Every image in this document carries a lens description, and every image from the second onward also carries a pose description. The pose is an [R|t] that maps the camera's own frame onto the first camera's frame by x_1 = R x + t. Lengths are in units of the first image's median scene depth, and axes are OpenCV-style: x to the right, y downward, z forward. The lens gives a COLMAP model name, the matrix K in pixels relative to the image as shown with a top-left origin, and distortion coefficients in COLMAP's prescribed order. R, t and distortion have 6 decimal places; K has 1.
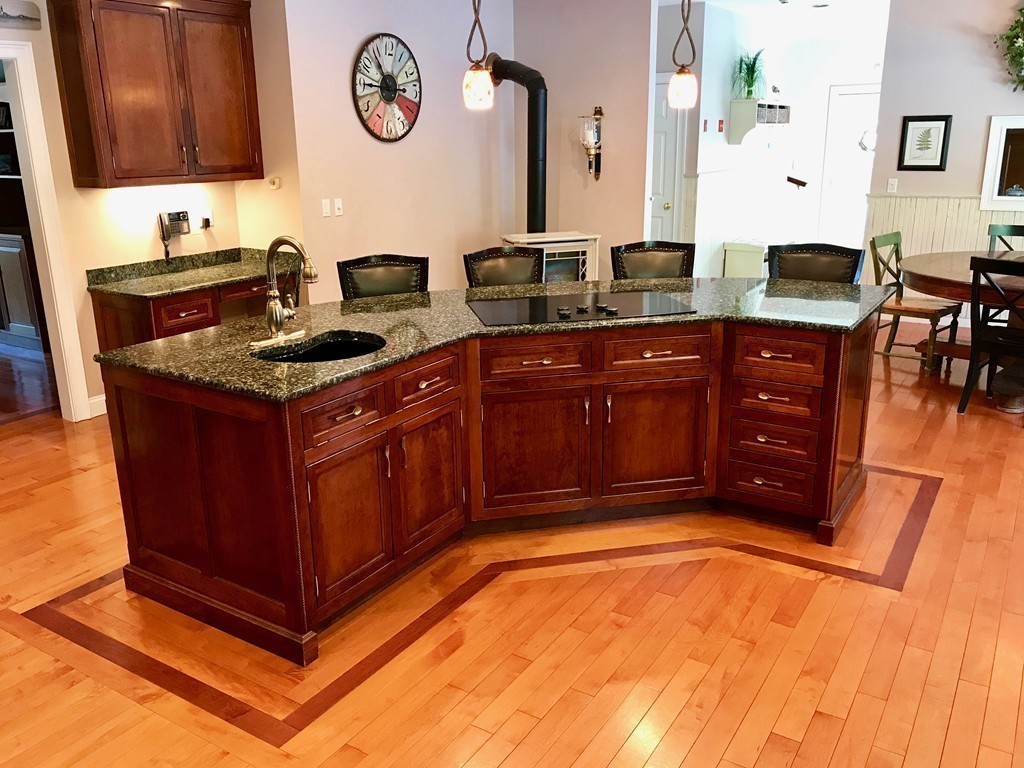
lens RADIAL K [[854.9, 0, 511.5], [0, 854.9, 384.0], [0, 0, 1]] dist [0.011383, 0.004991]
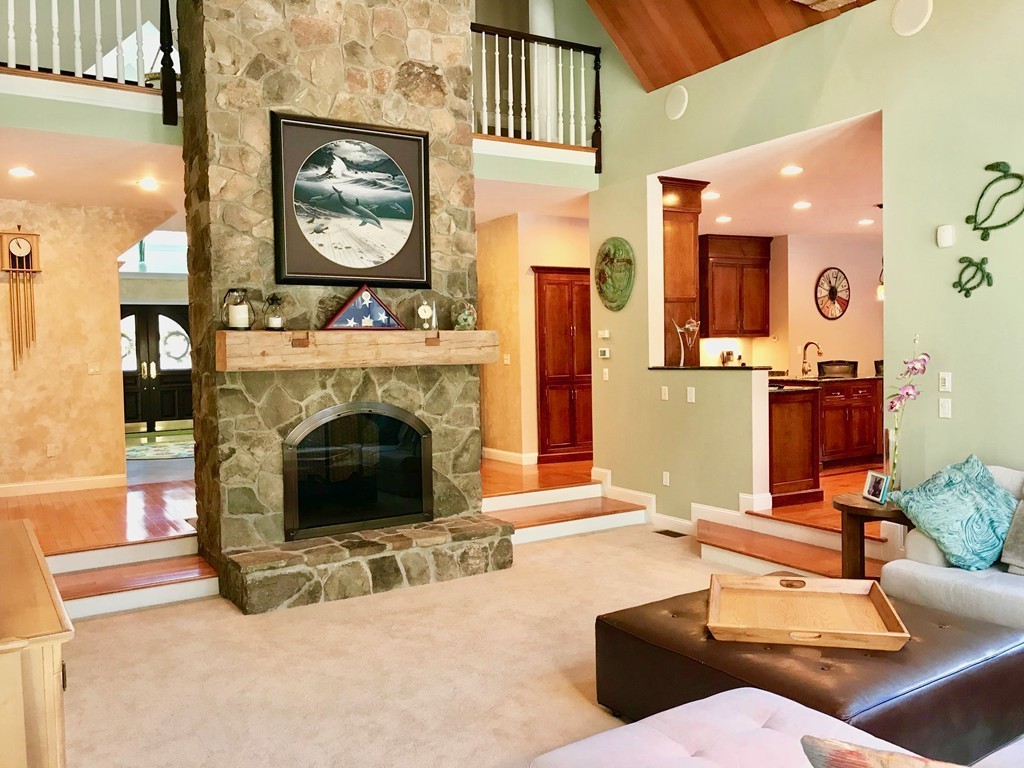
lens RADIAL K [[854.9, 0, 513.4], [0, 854.9, 383.0], [0, 0, 1]] dist [0.011383, 0.004991]
pose [[0.905388, 0.012079, -0.424414, 0.031809], [-0.110668, 0.971757, -0.208426, 0.366651], [0.409909, 0.235675, 0.881154, -1.045003]]
